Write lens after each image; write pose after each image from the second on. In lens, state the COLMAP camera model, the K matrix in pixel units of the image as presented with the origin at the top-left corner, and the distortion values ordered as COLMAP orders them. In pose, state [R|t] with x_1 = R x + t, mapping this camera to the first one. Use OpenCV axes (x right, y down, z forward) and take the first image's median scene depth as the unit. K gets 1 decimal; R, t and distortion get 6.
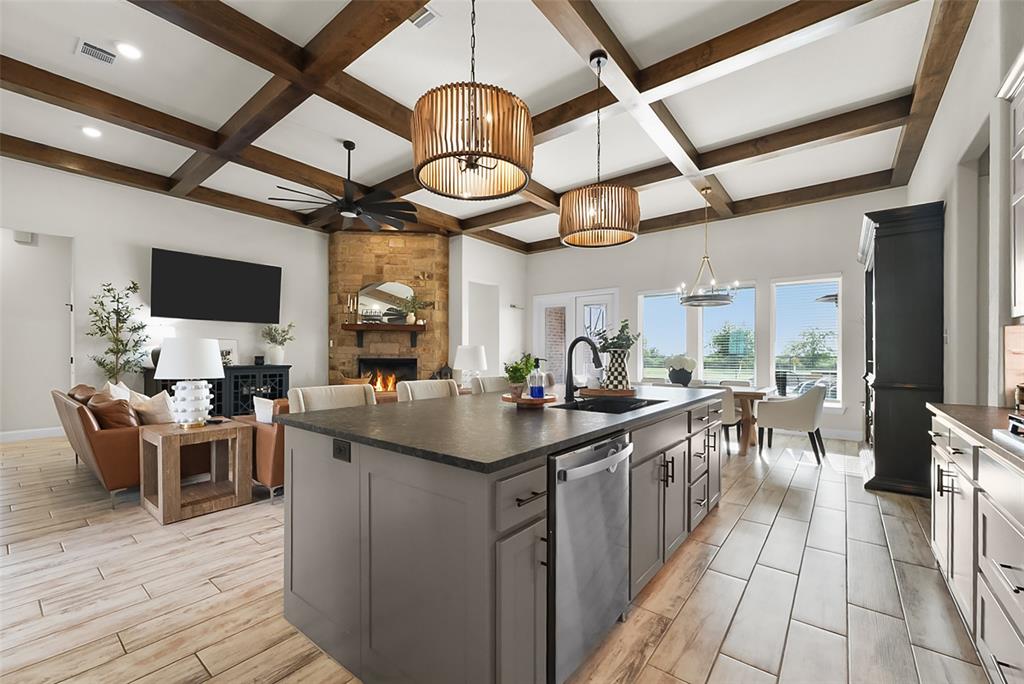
lens RADIAL K [[410.5, 0, 509.1], [0, 410.5, 353.7], [0, 0, 1]] dist [-0.002191, 0.000305]
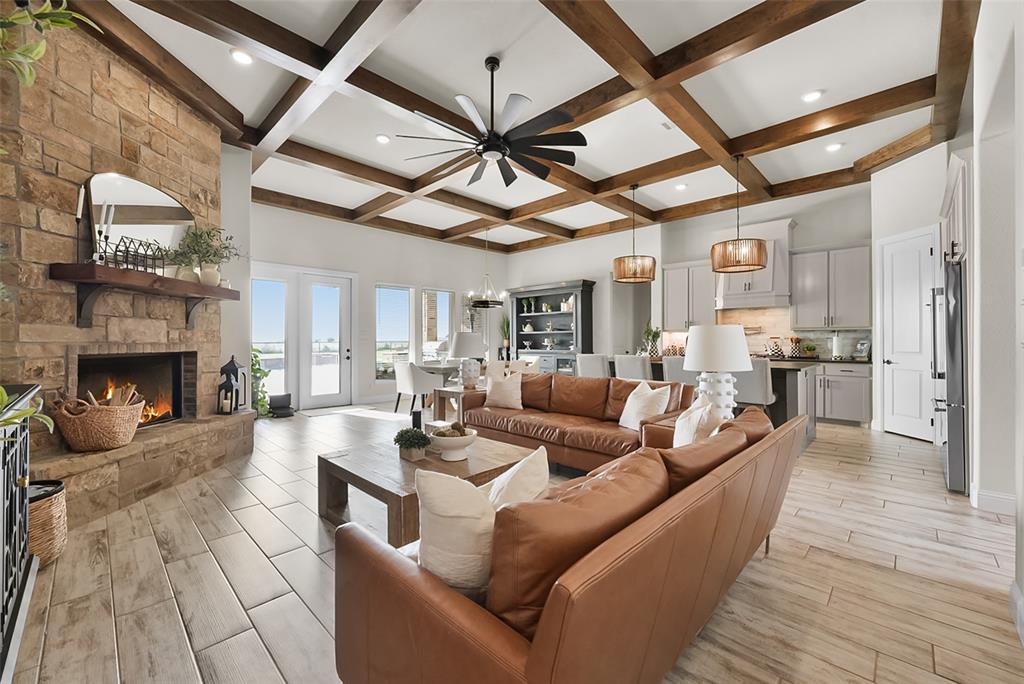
lens RADIAL K [[410.5, 0, 507.3], [0, 410.5, 336.9], [0, 0, 1]] dist [-0.002191, 0.000305]
pose [[0.110619, 0.004708, 0.993852, -0.708549], [0.002623, 0.999984, -0.005029, -0.003013], [-0.993859, 0.003164, 0.110605, 0.558579]]
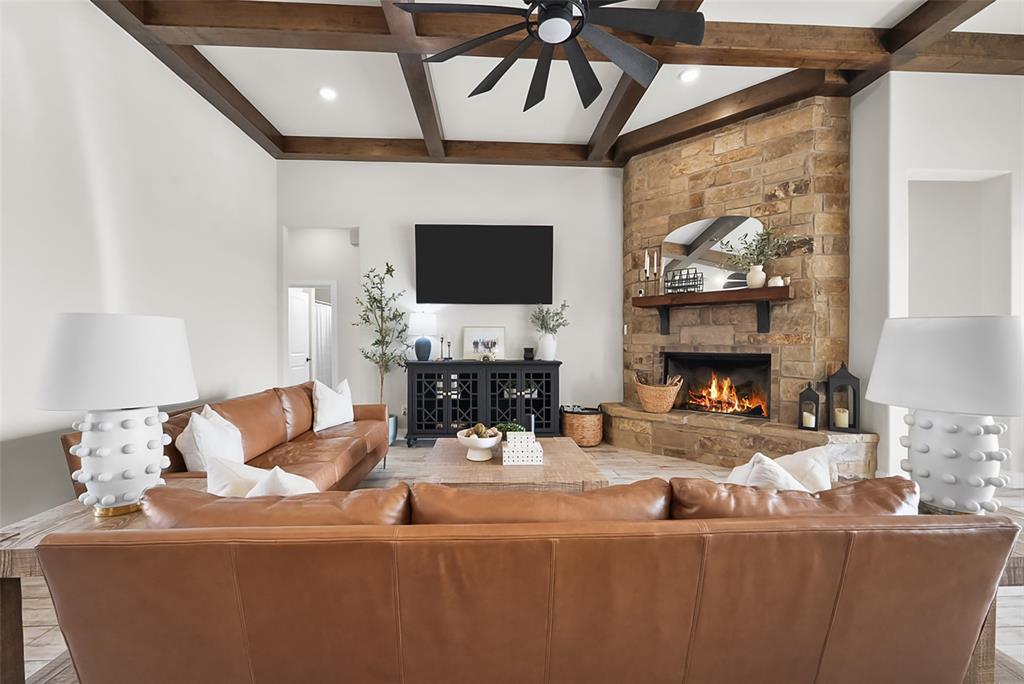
lens RADIAL K [[410.5, 0, 510.8], [0, 410.5, 346.0], [0, 0, 1]] dist [-0.002191, 0.000305]
pose [[0.669299, 0.003392, -0.742985, -0.060763], [0.002448, 0.999974, 0.006771, -0.002703], [0.742989, -0.006351, 0.669274, 0.417652]]
